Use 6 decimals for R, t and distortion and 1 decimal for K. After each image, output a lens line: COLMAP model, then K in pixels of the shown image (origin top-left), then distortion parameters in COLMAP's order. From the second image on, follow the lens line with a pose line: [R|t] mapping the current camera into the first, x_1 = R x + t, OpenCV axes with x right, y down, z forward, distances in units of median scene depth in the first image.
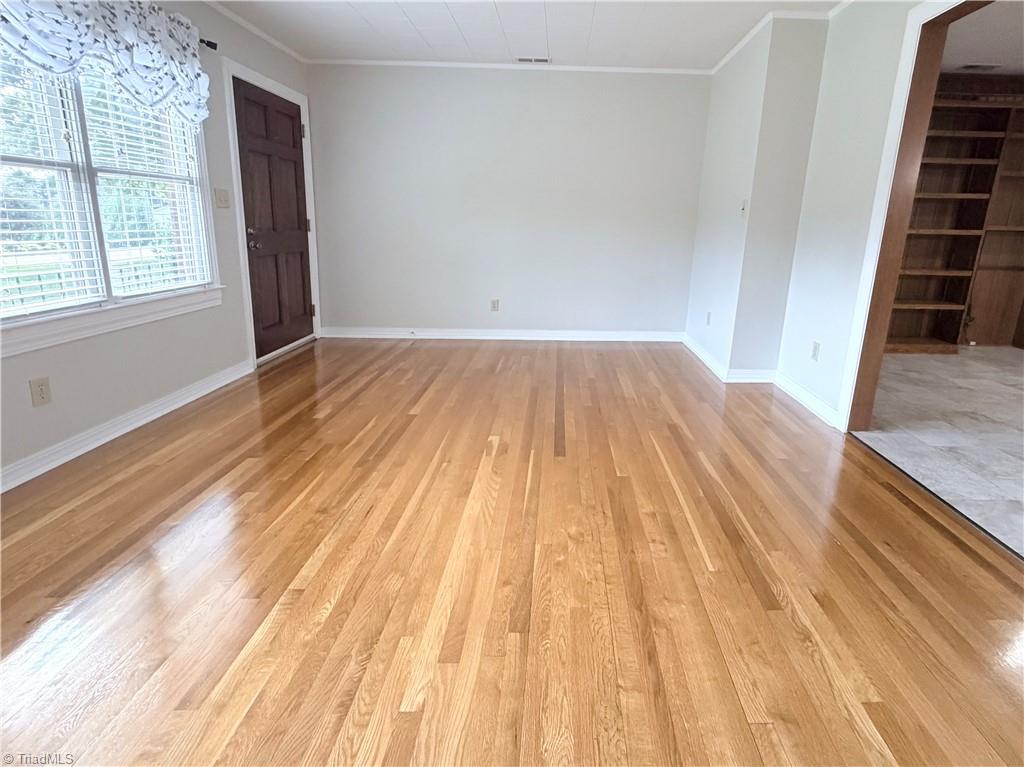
lens RADIAL K [[488.2, 0, 503.9], [0, 488.2, 378.3], [0, 0, 1]] dist [-0.001034, 0.000467]
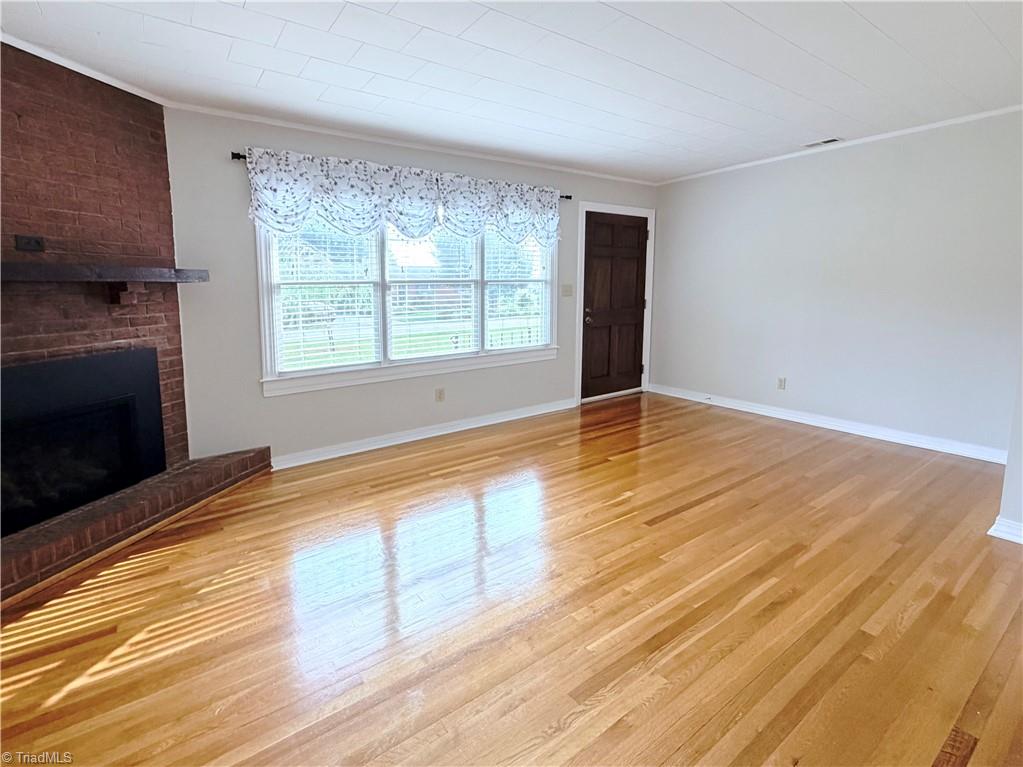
lens RADIAL K [[442.5, 0, 543.0], [0, 442.5, 374.2], [0, 0, 1]] dist [0.003249, 0.000078]
pose [[0.649619, 0.114038, -0.751658, 0.471991], [-0.202873, 0.978838, -0.026828, -0.066380], [0.732692, 0.169919, 0.659007, 0.090725]]
